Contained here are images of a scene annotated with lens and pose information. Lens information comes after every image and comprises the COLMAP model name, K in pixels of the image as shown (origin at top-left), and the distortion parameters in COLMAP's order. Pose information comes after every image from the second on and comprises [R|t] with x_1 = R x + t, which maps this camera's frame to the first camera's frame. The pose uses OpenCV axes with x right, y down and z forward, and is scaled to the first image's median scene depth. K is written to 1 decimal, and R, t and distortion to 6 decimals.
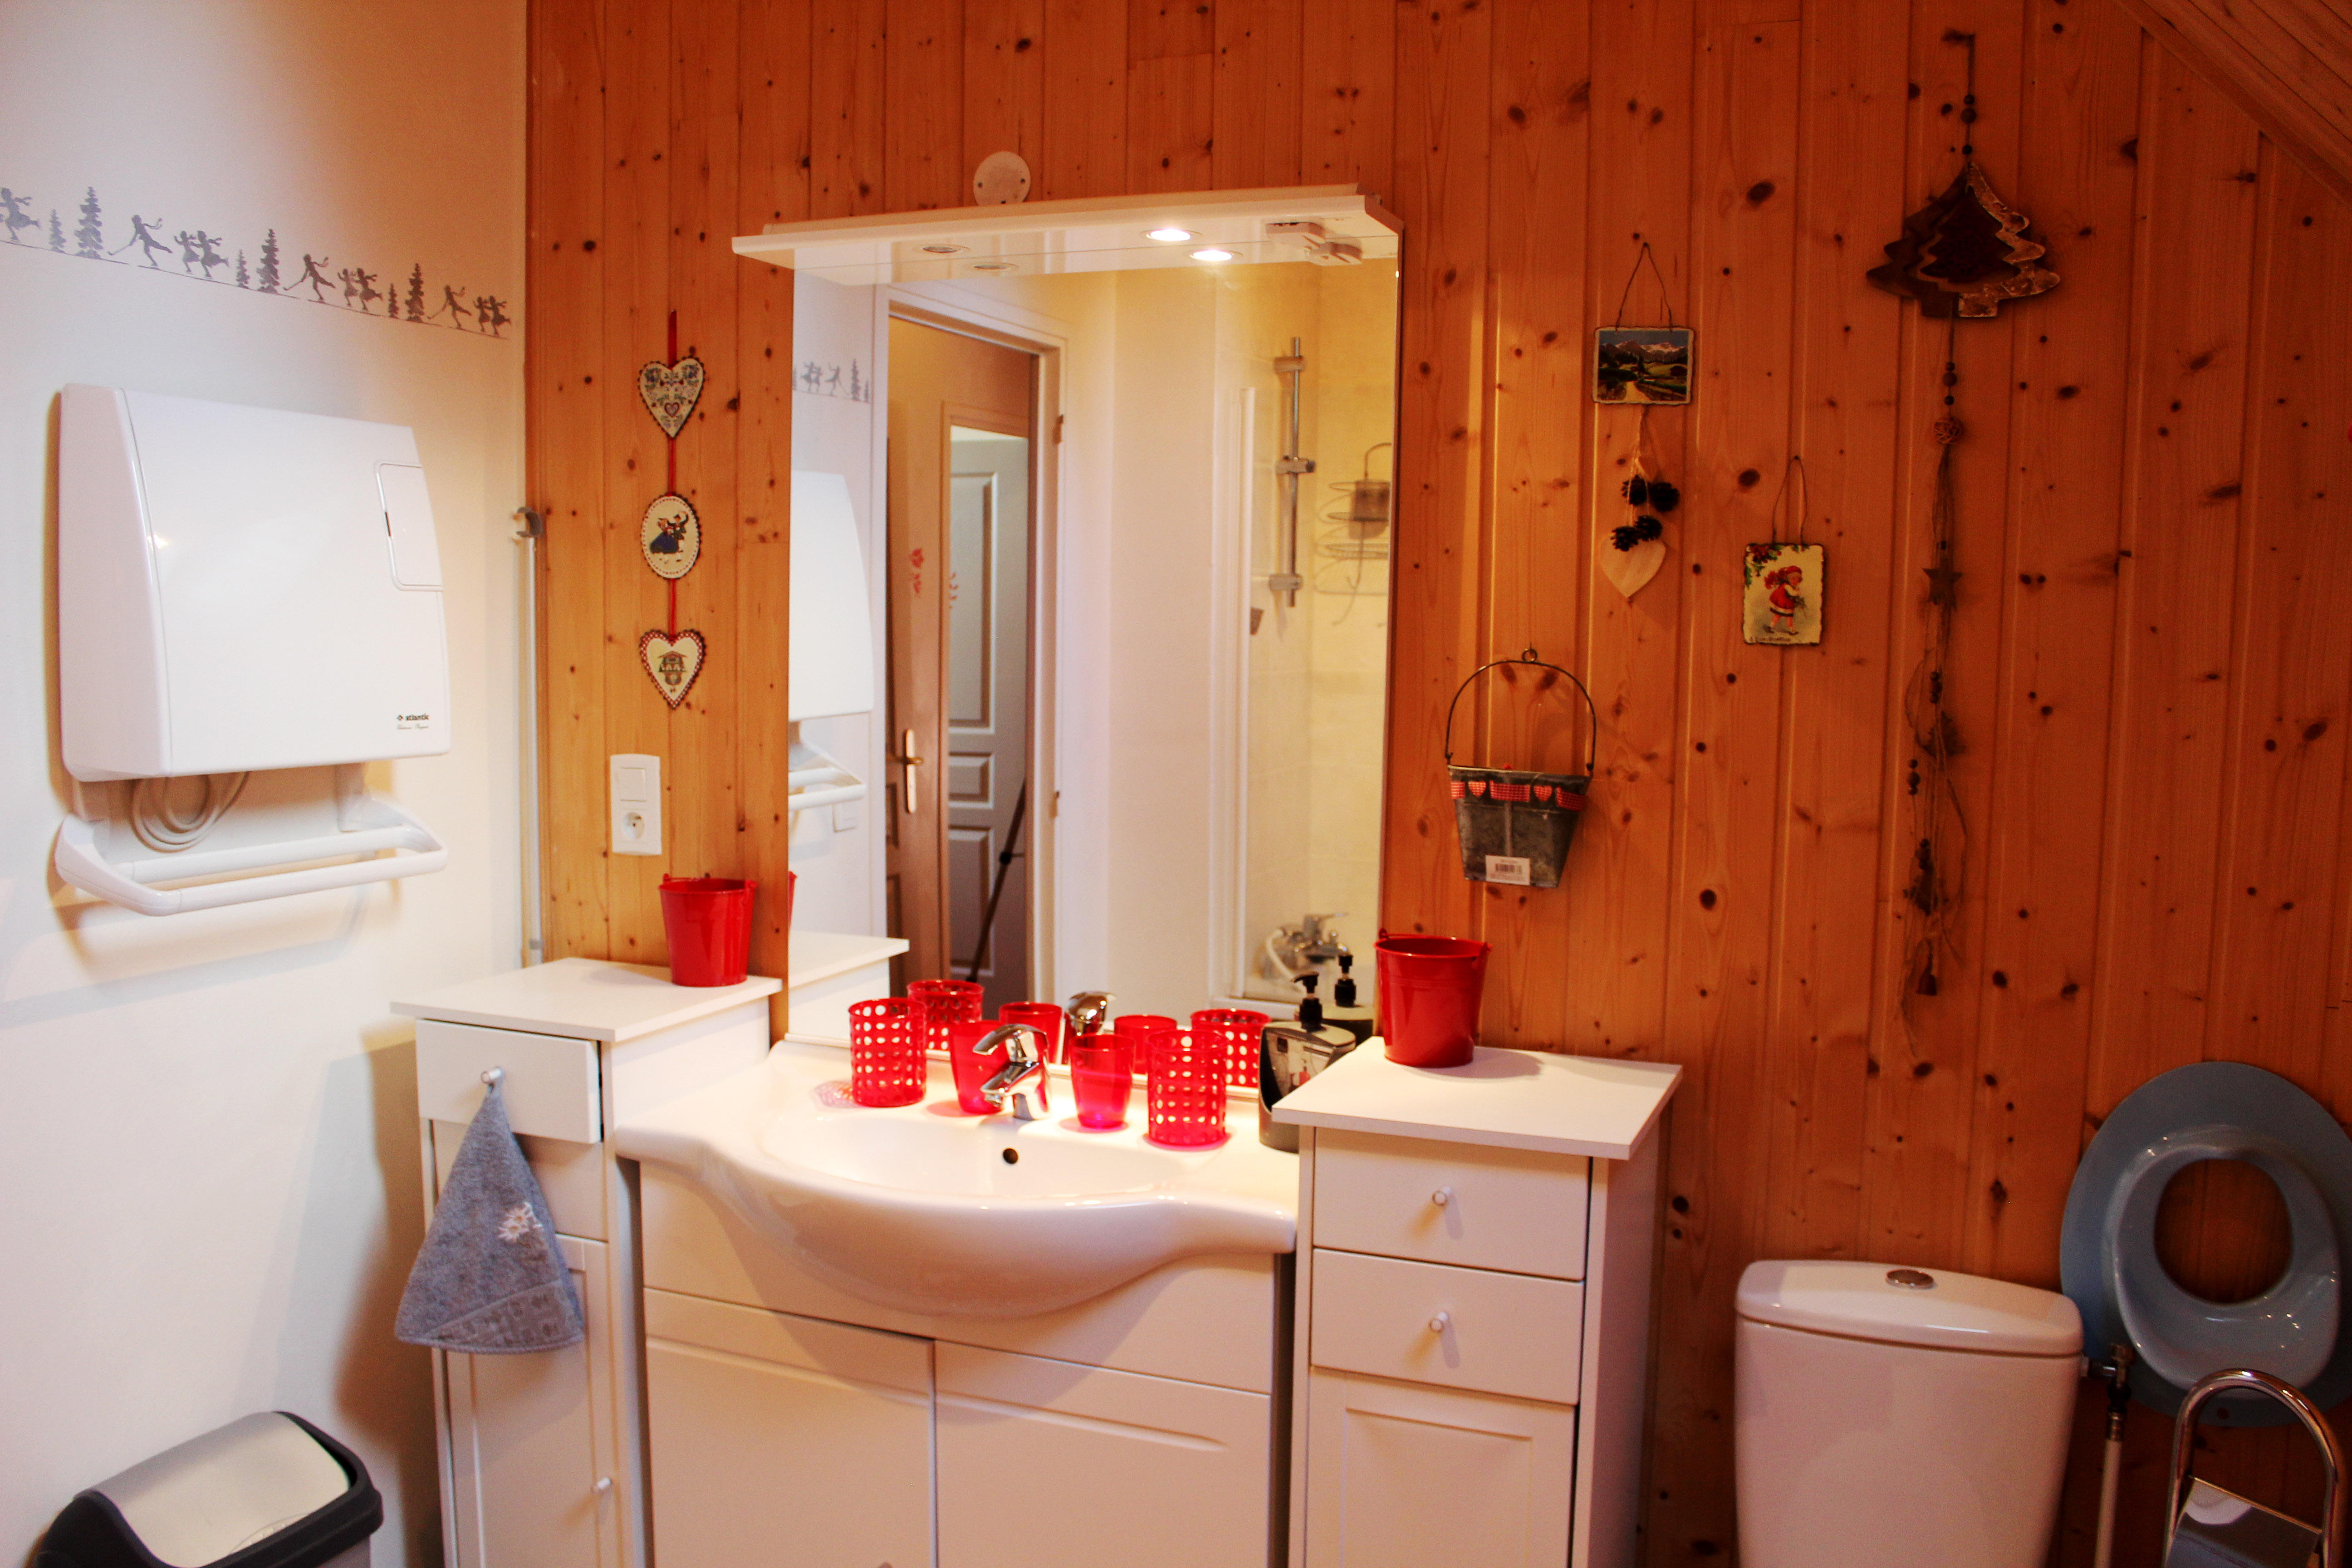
lens RADIAL K [[1954.6, 0, 1173.4], [0, 1954.6, 806.2], [0, 0, 1]] dist [-0.165689, 0.144047]
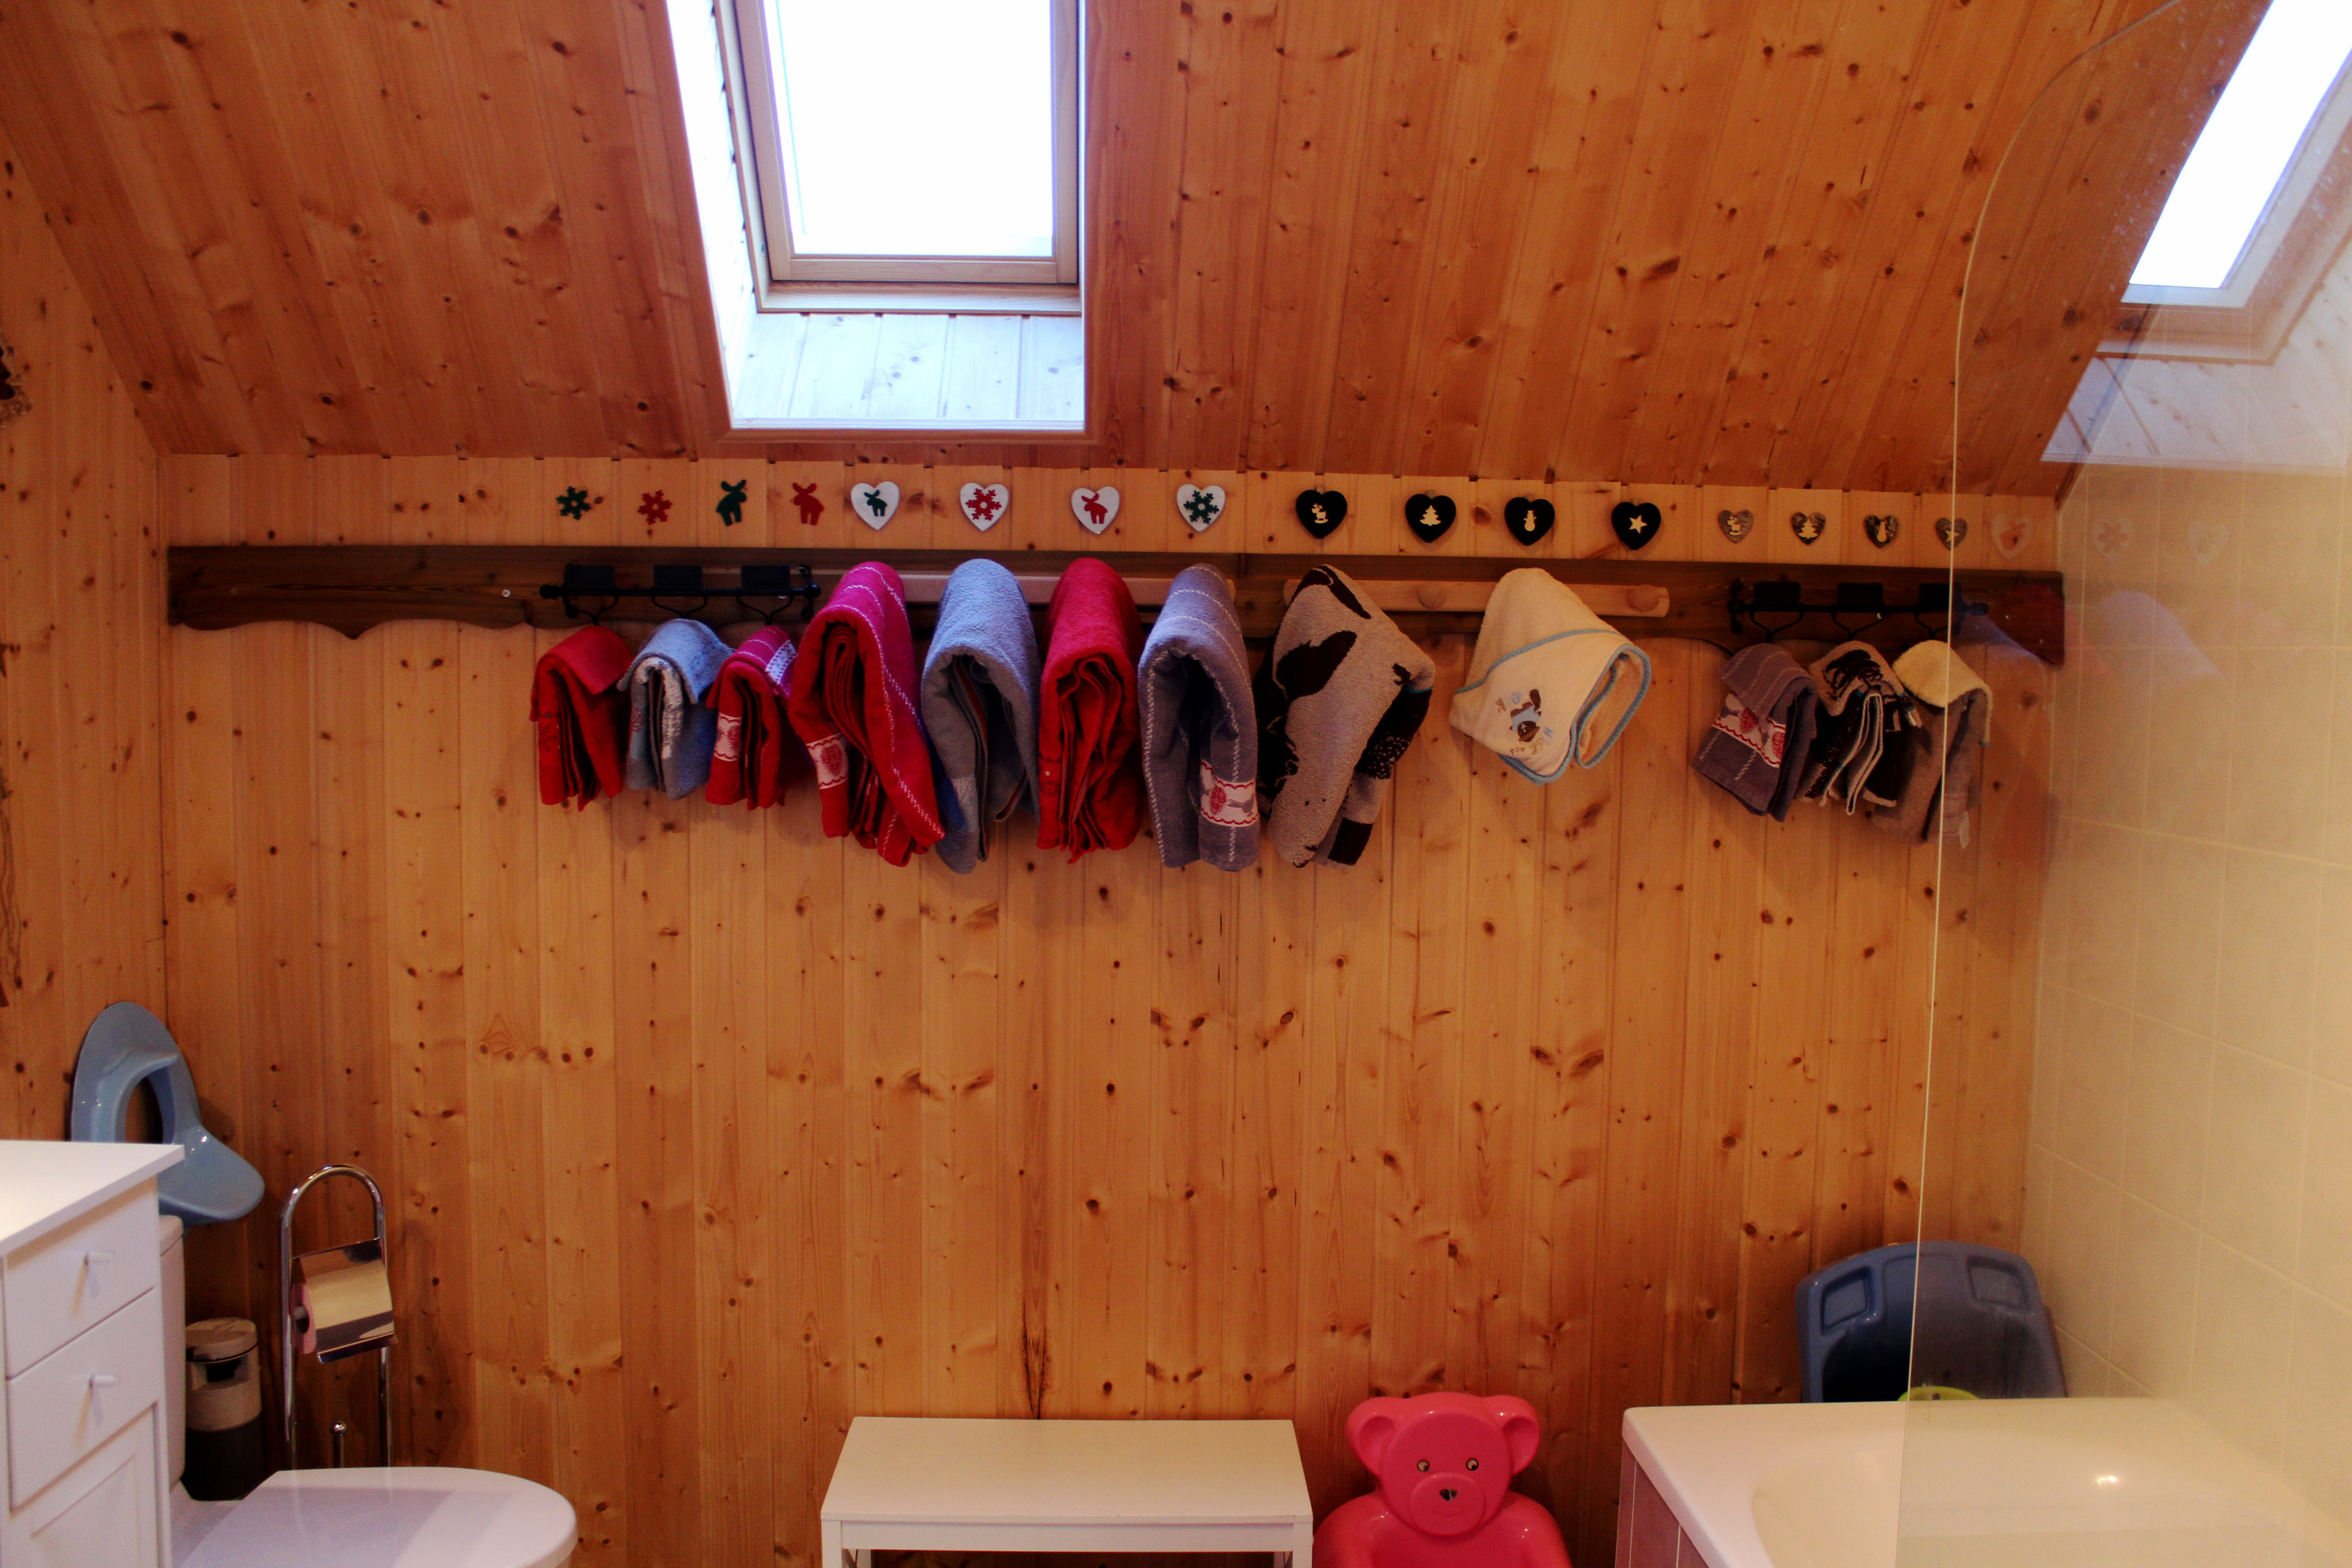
lens RADIAL K [[1954.6, 0, 1183.5], [0, 1954.6, 791.7], [0, 0, 1]] dist [-0.165689, 0.144047]
pose [[-0.411039, -0.082646, 0.907864, -0.893945], [0.068755, 0.990235, 0.121274, -0.115716], [-0.909021, 0.112268, -0.401343, 0.767904]]
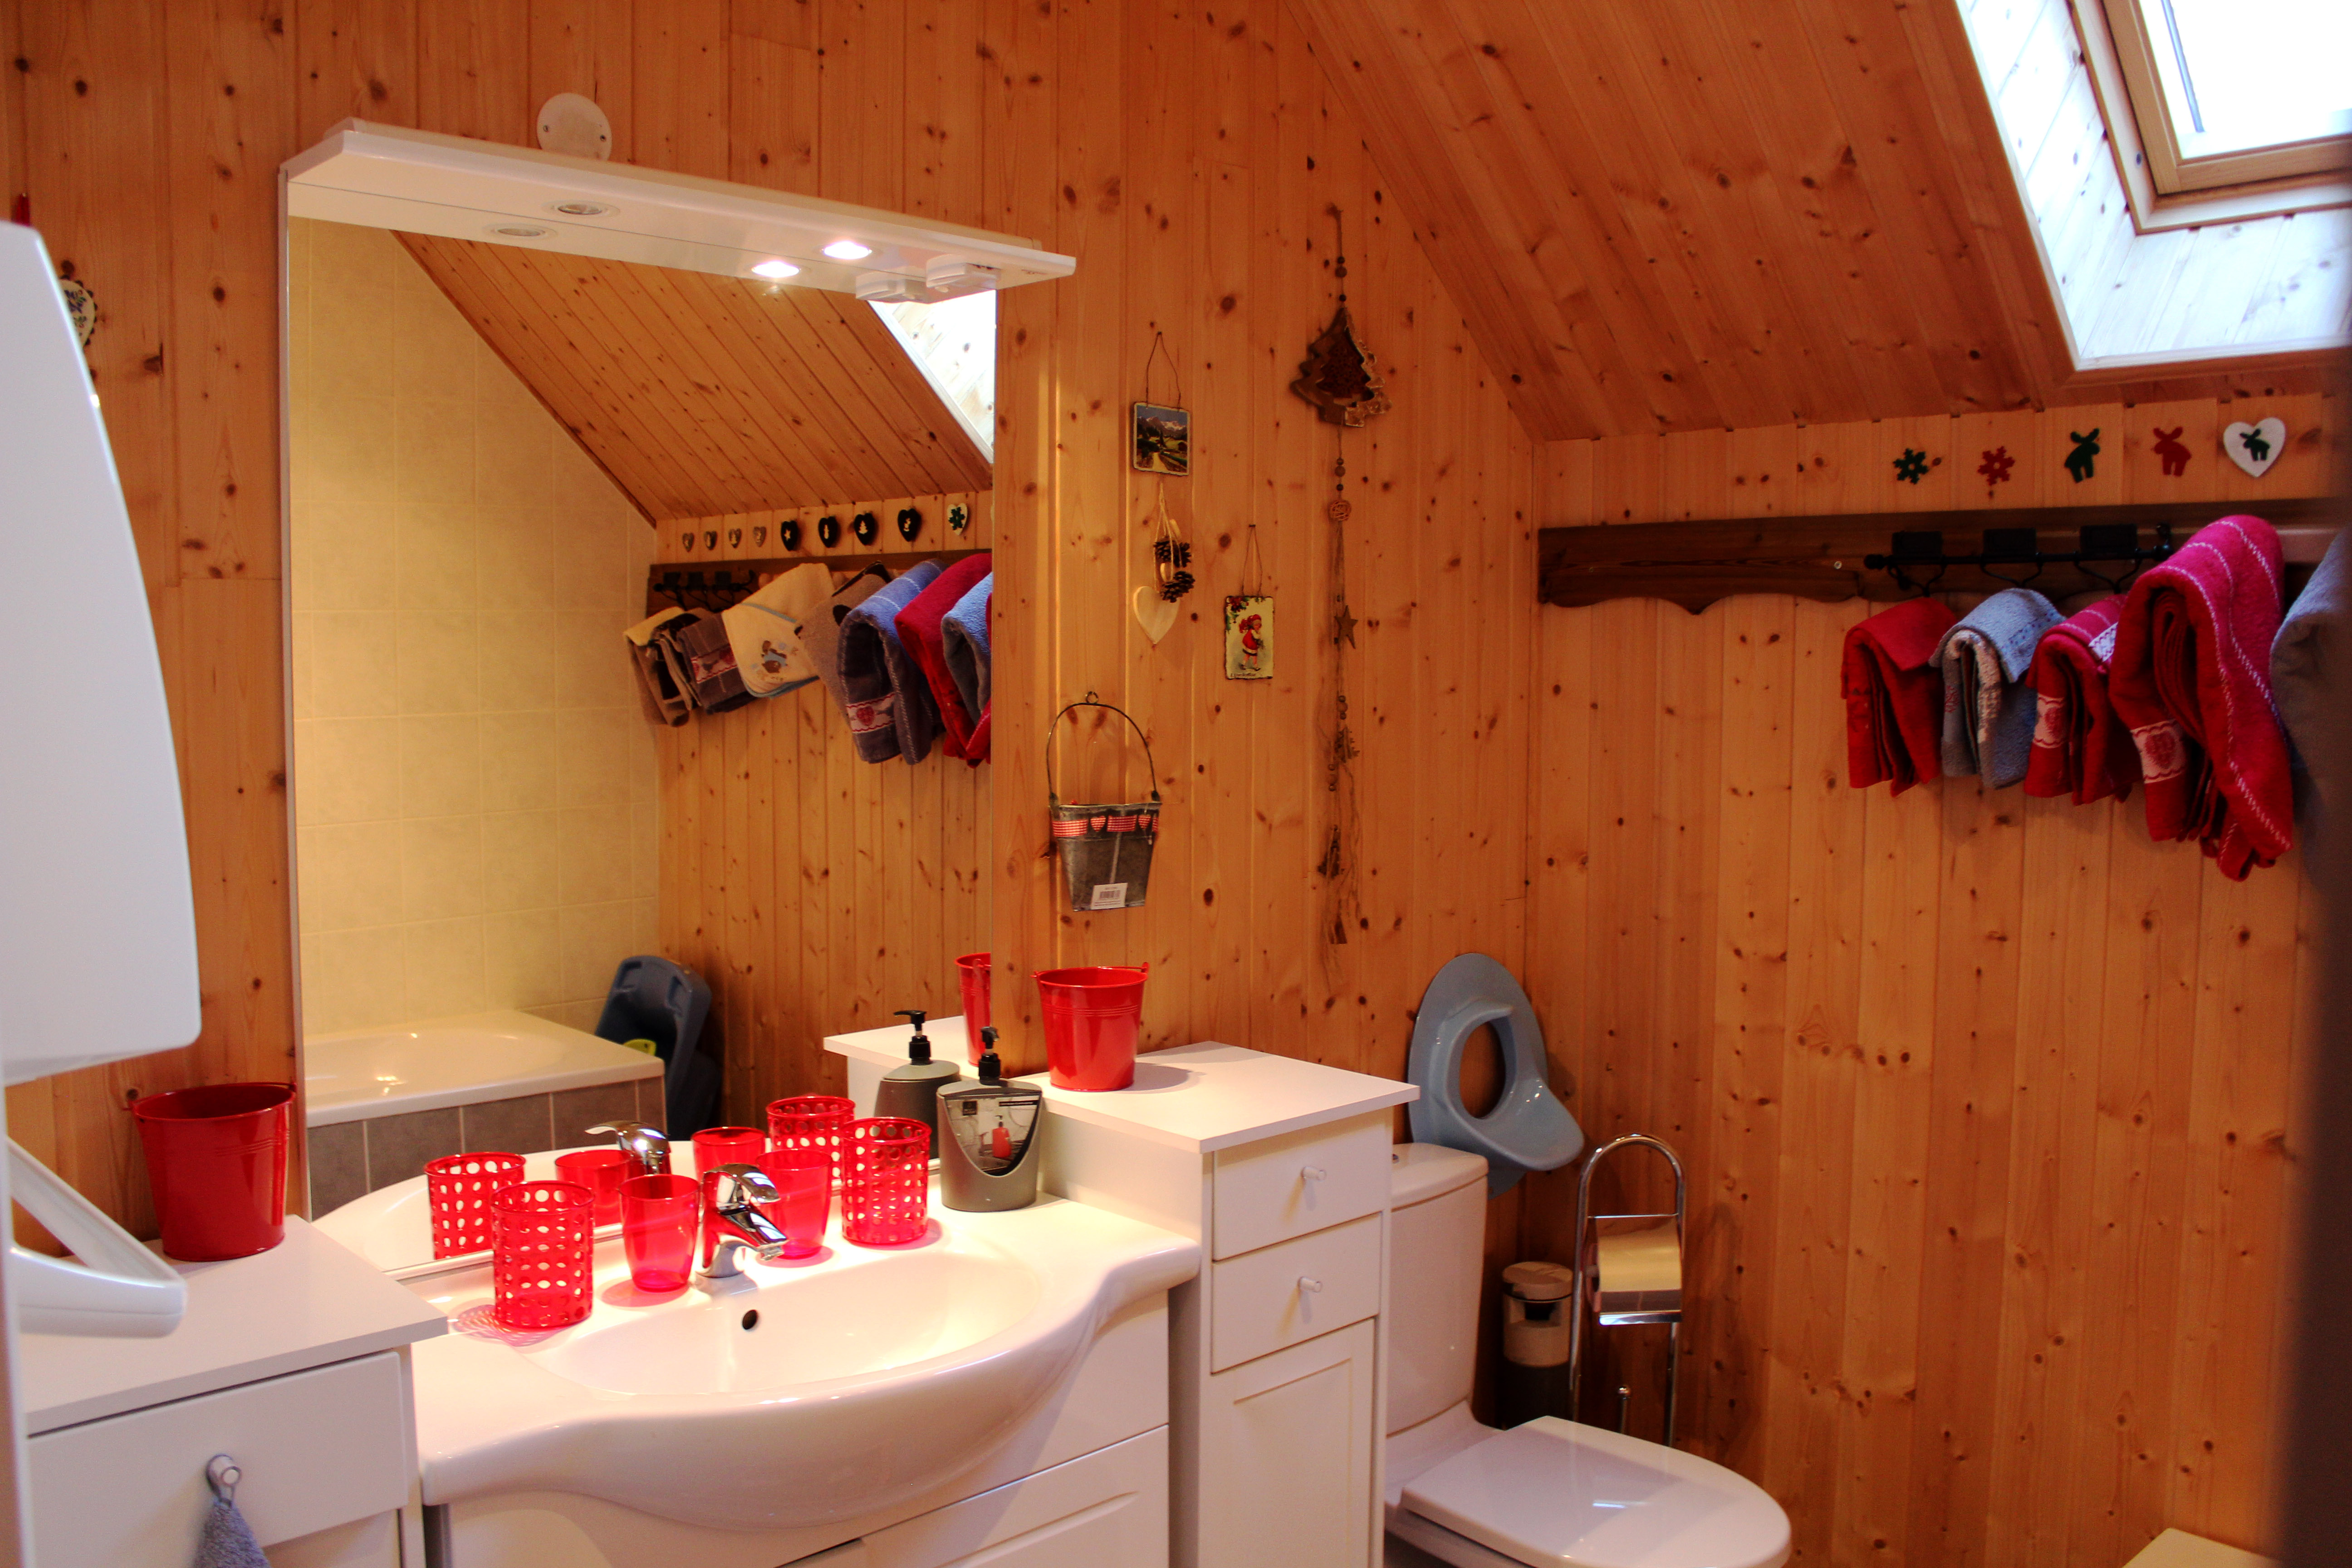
lens RADIAL K [[1954.6, 0, 1170.2], [0, 1954.6, 801.2], [0, 0, 1]] dist [-0.165689, 0.144047]
pose [[0.411588, -0.088713, 0.907042, -0.825648], [0.093287, 0.994125, 0.054900, -0.079124], [-0.906583, 0.062019, 0.417446, 0.530843]]
